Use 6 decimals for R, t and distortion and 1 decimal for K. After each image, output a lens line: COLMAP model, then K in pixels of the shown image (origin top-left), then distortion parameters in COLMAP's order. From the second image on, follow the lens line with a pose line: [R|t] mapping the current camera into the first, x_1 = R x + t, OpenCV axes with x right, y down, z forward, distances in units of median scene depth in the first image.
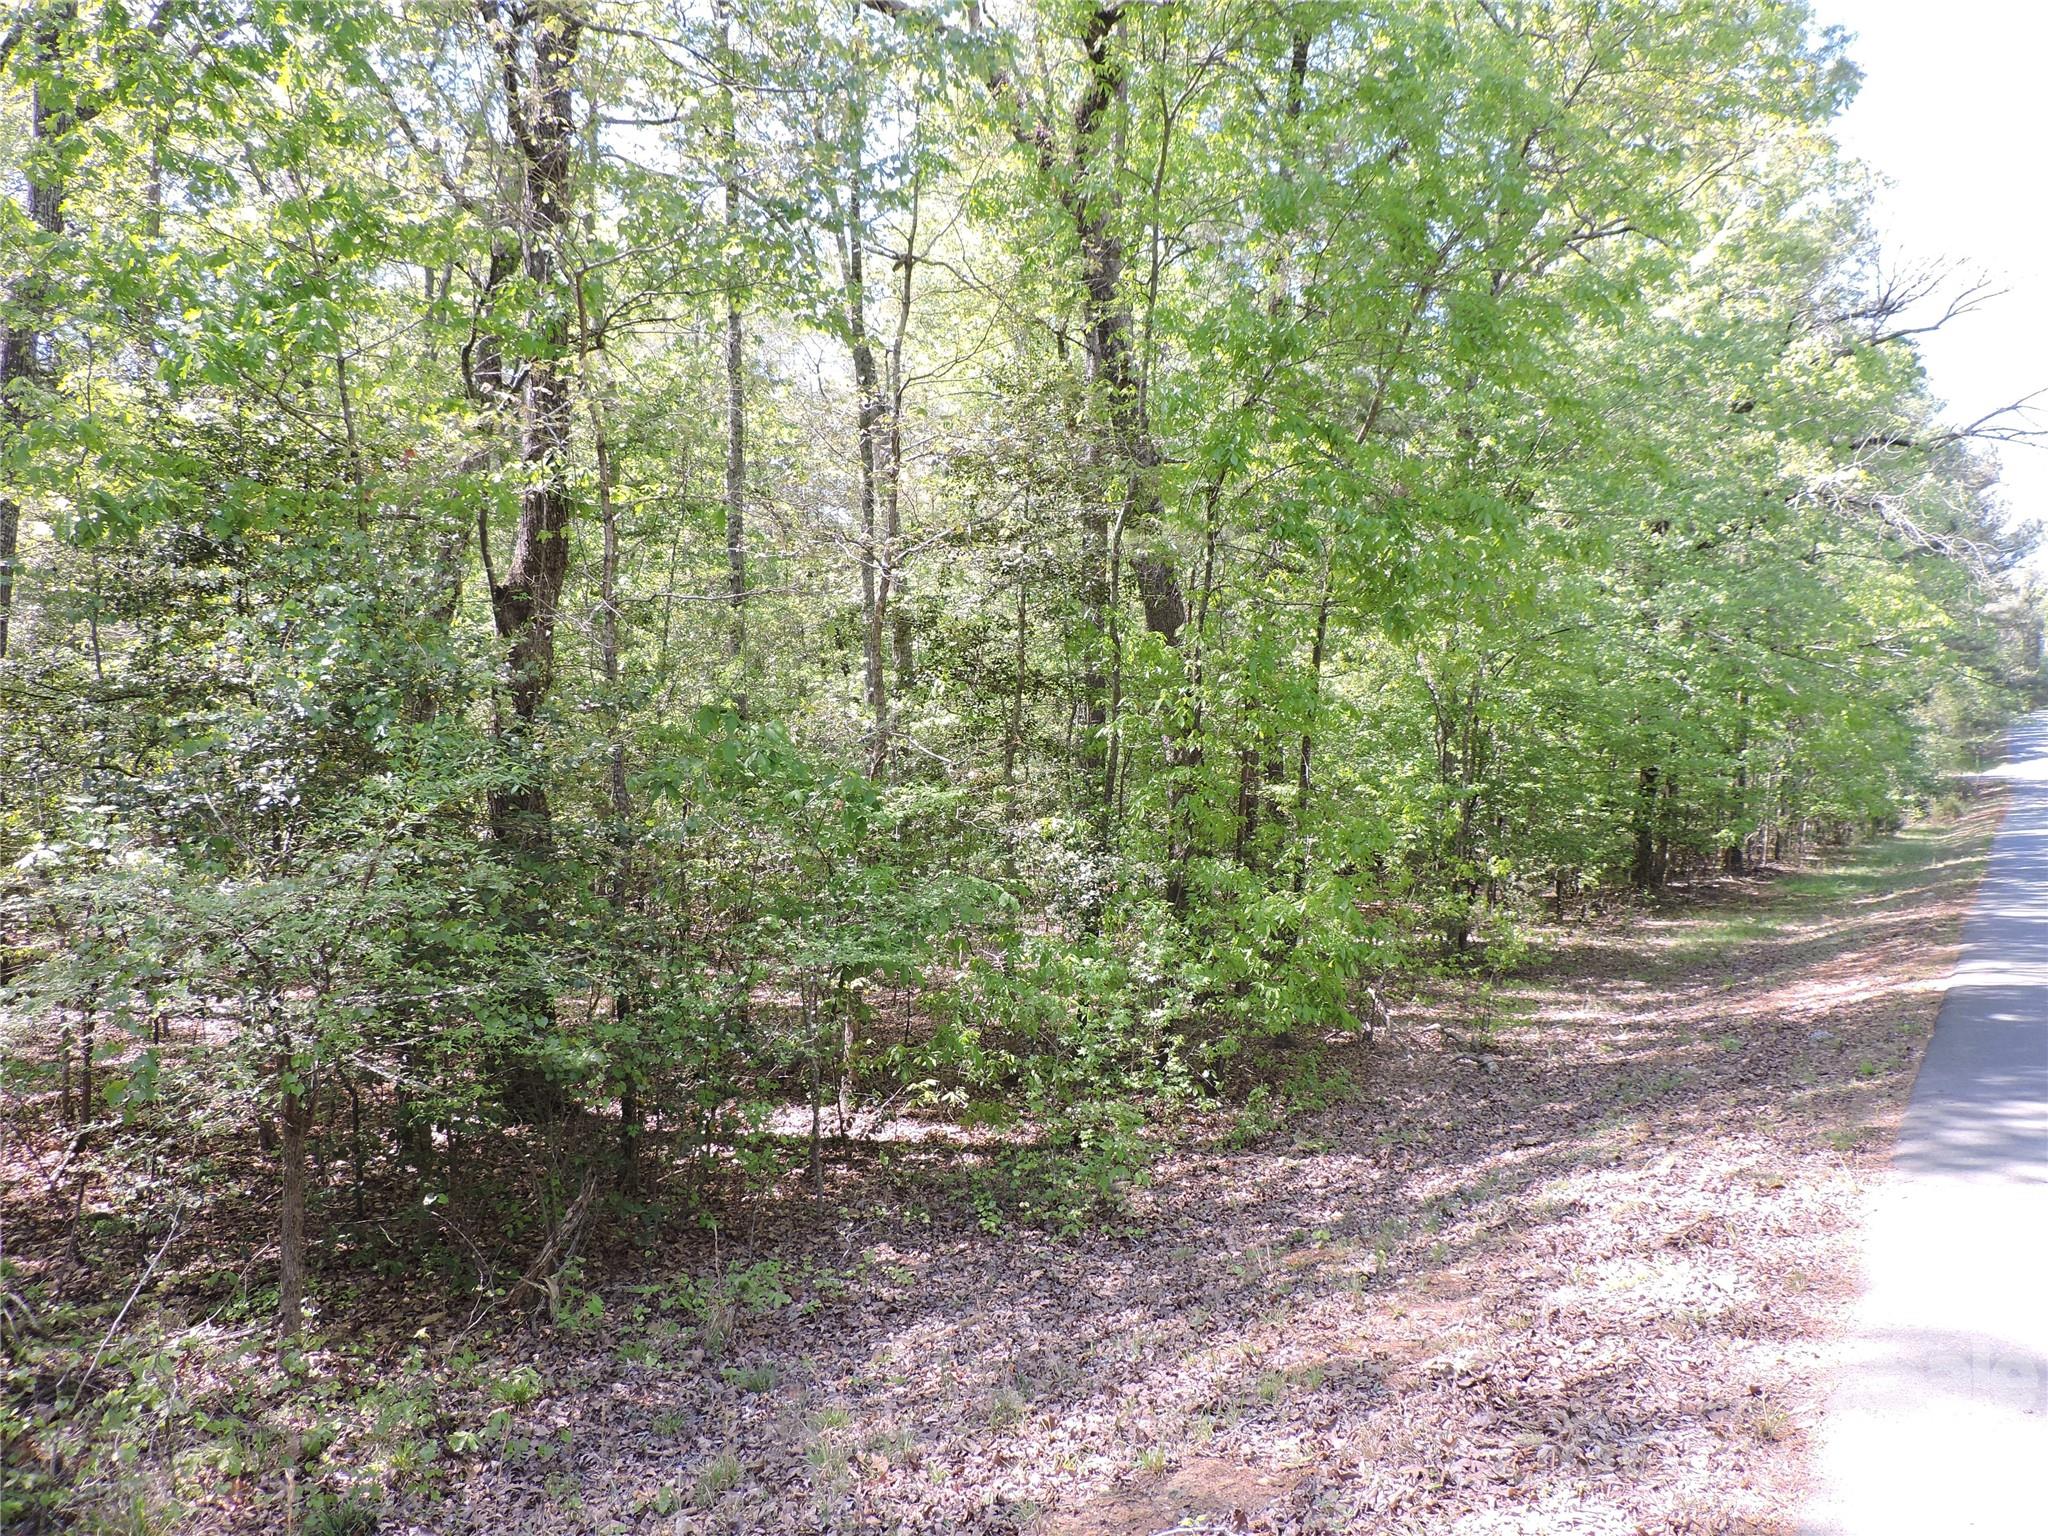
lens RADIAL K [[1442.1, 0, 1041.8], [0, 1442.1, 773.4], [0, 0, 1]] dist [-0.031584, 0.007864]
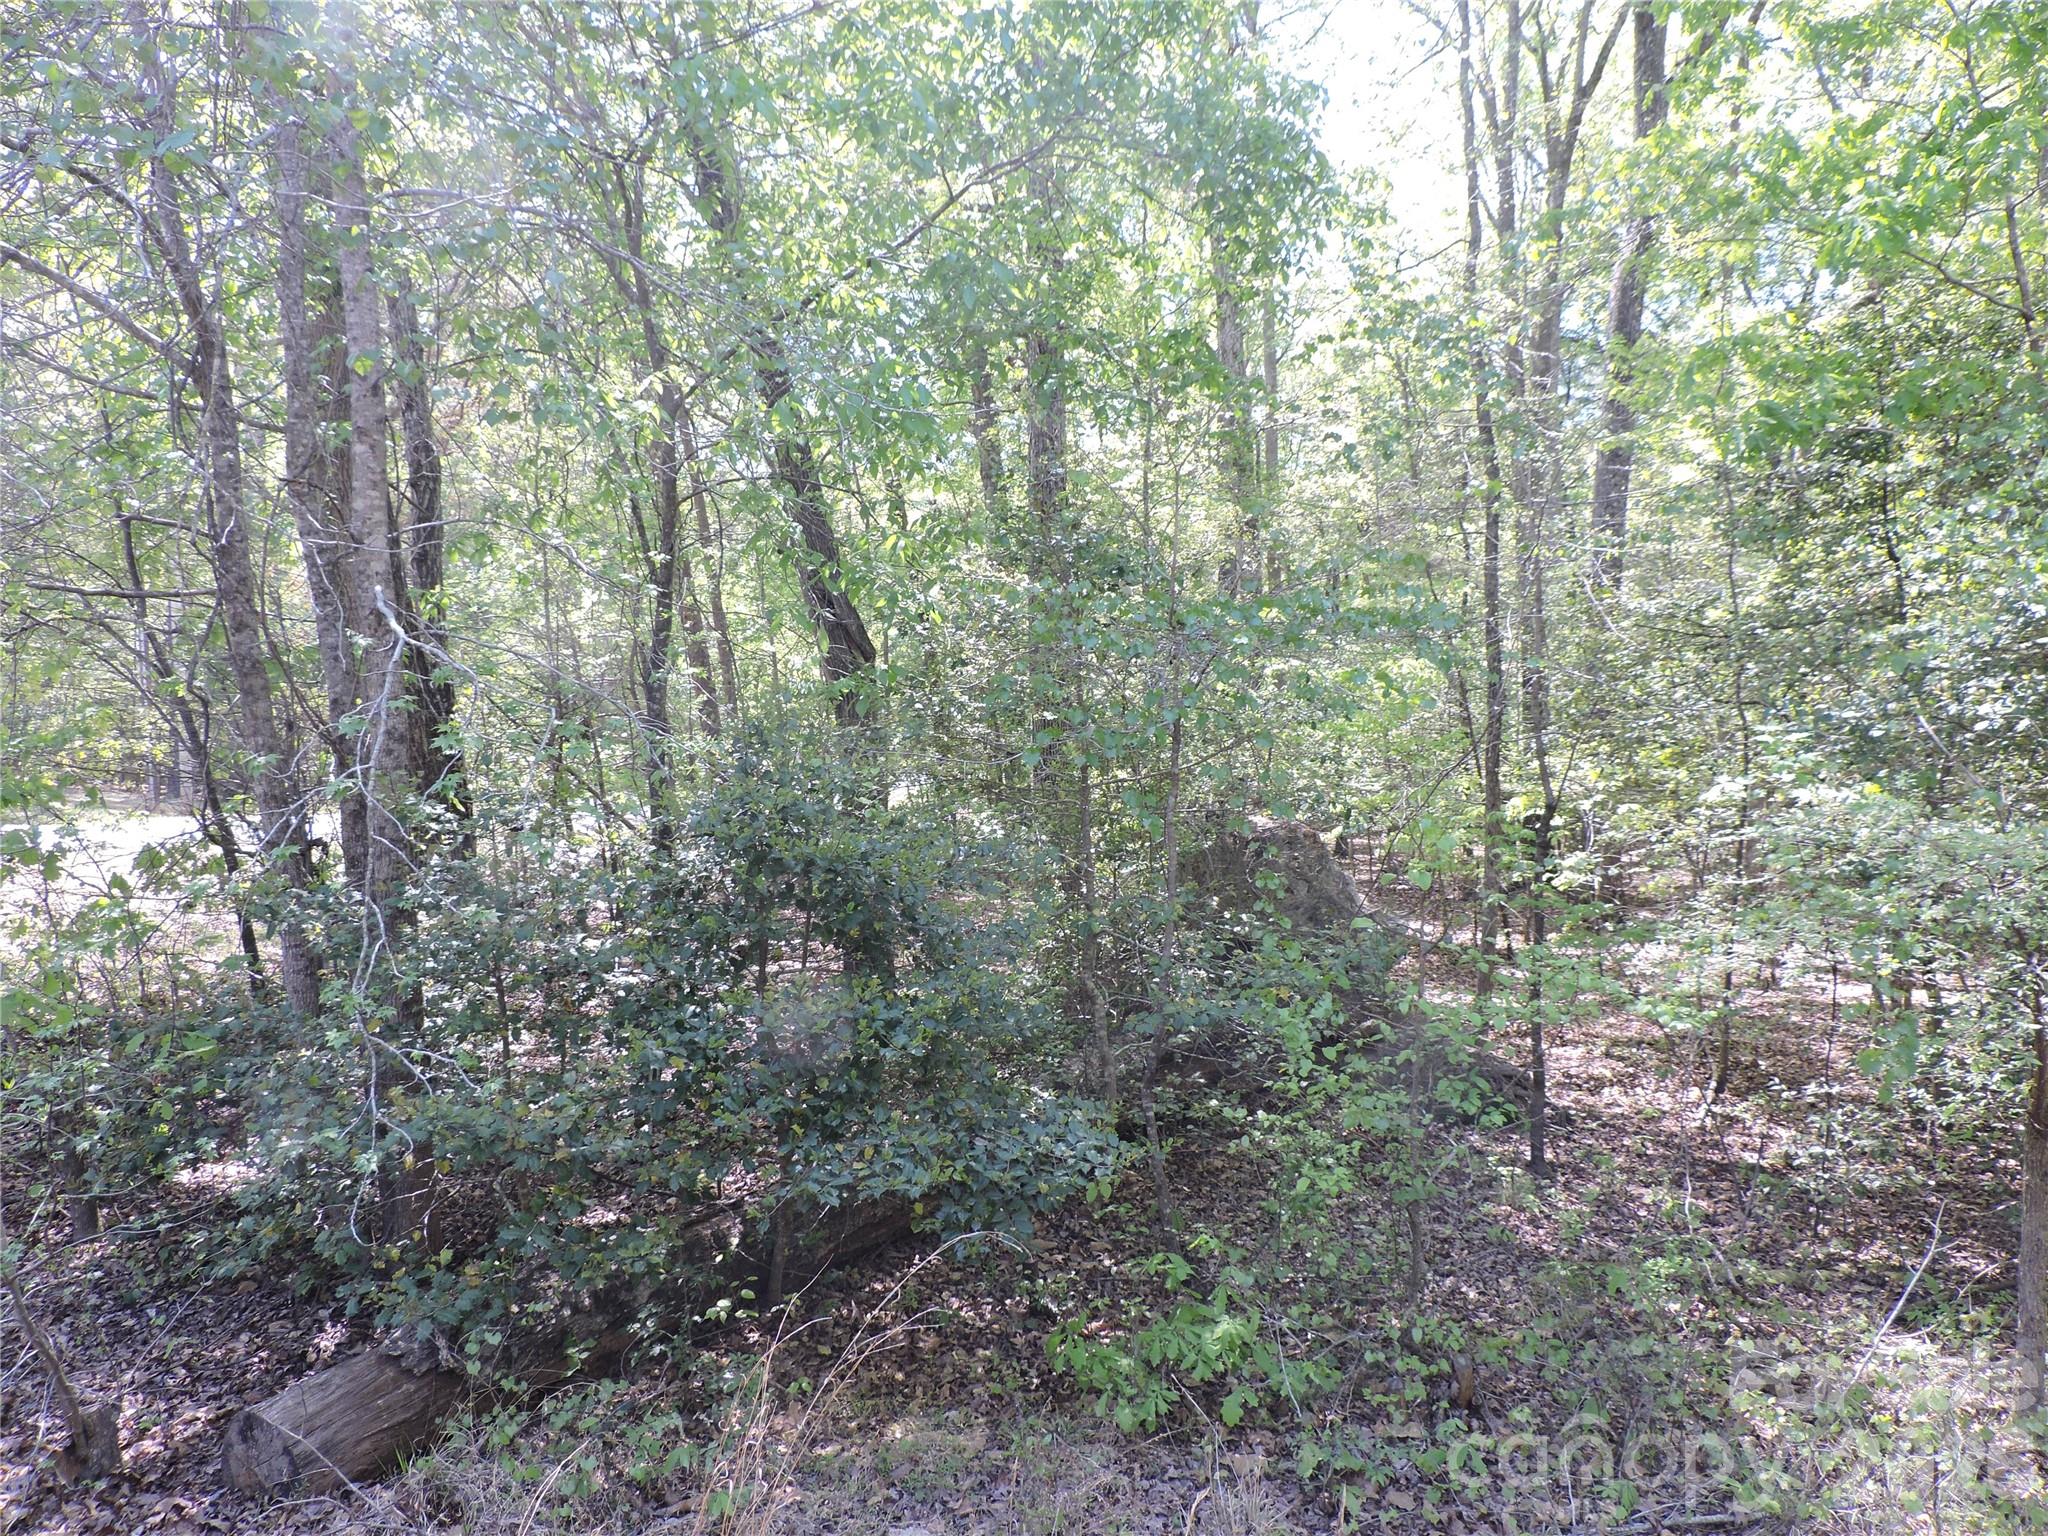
lens RADIAL K [[1442.1, 0, 1041.8], [0, 1442.1, 773.4], [0, 0, 1]] dist [-0.031584, 0.007864]
pose [[0.543438, 0.004332, -0.839438, -0.087074], [0.021549, 0.999585, 0.019109, 0.011386], [0.839173, -0.028473, 0.543119, 0.055885]]
